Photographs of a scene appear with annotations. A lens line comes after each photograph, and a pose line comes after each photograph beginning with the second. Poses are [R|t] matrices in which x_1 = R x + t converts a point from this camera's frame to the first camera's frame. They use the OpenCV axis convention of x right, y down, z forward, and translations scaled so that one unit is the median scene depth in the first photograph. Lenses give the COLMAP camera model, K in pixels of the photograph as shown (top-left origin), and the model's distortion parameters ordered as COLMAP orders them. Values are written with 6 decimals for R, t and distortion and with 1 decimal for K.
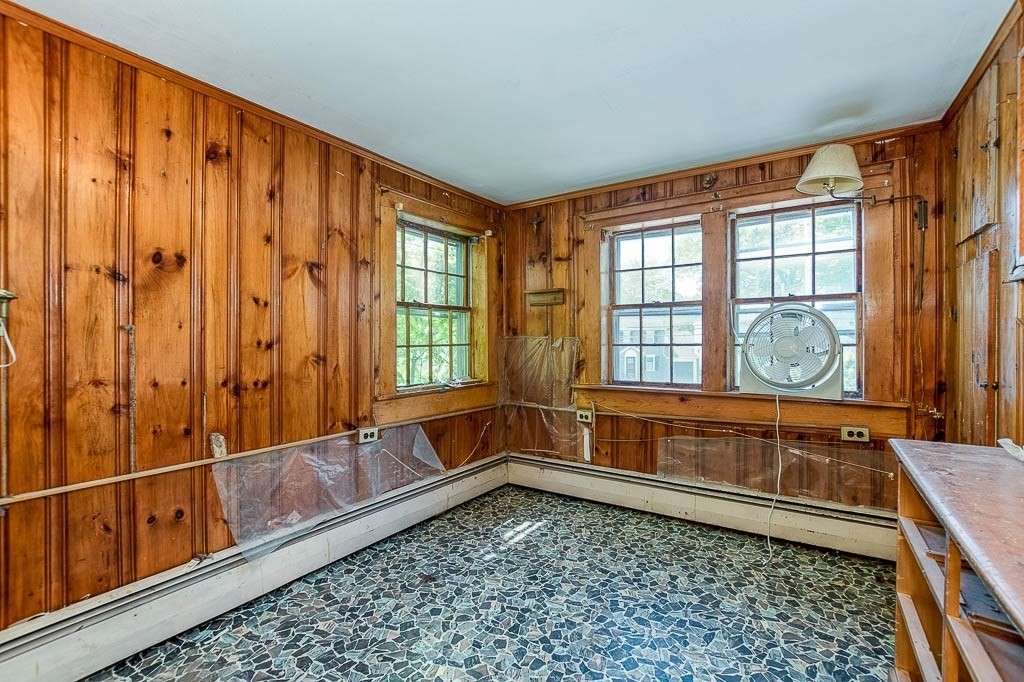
lens RADIAL K [[451.7, 0, 512.0], [0, 451.7, 341.0], [0, 0, 1]] dist [-0.020166, 0.000150]
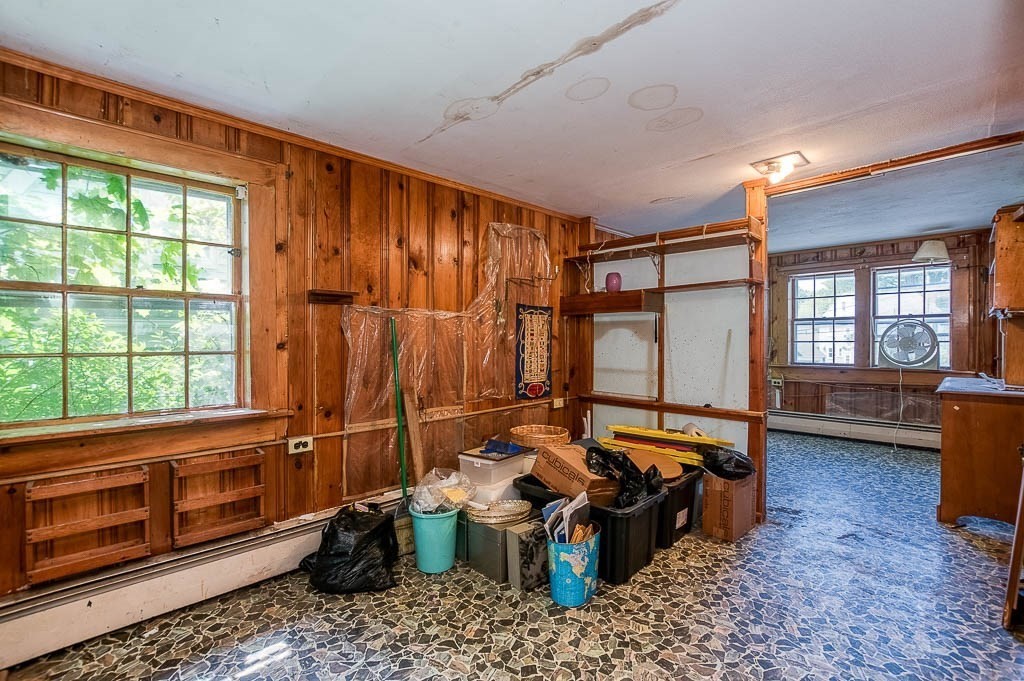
lens RADIAL K [[450.6, 0, 510.6], [0, 450.6, 343.4], [0, 0, 1]] dist [-0.020127, 0.000352]
pose [[0.978016, 0.003652, -0.208500, -0.549044], [-0.002755, 0.999986, 0.004590, 0.011115], [0.208514, -0.003915, 0.978012, -1.025988]]
